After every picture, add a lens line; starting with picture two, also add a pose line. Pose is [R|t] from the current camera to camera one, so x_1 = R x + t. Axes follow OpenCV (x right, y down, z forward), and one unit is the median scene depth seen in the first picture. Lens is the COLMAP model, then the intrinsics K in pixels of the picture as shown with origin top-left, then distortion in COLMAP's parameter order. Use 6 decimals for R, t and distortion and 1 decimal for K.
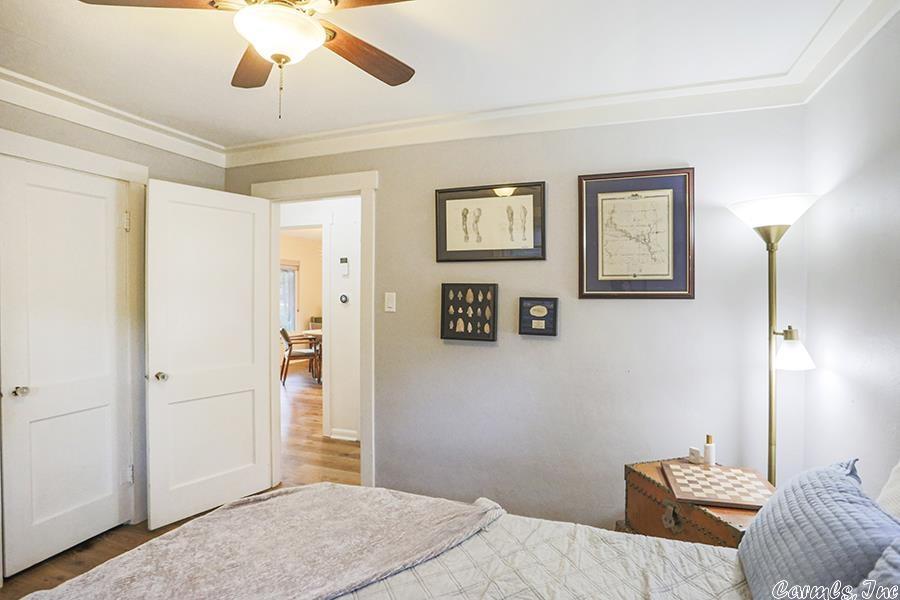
lens RADIAL K [[460.8, 0, 450.0], [0, 460.8, 300.0], [0, 0, 1]] dist [-0.049825, 0.001167]
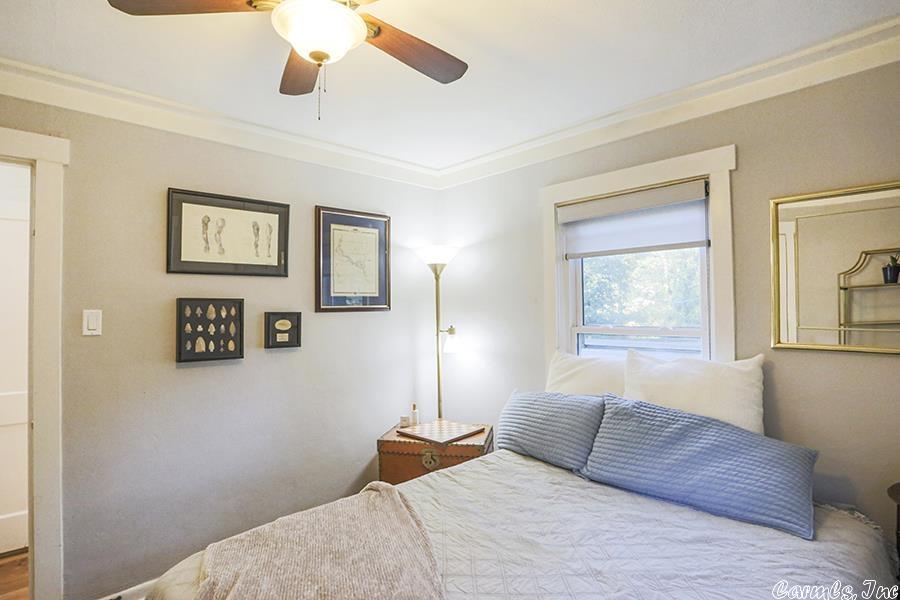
lens RADIAL K [[460.8, 0, 450.0], [0, 460.8, 300.0], [0, 0, 1]] dist [-0.049825, 0.001167]
pose [[0.459508, 0.004595, 0.888162, -0.558977], [0.024730, 0.999533, -0.017966, -0.004635], [-0.887829, 0.030220, 0.459180, 0.169816]]
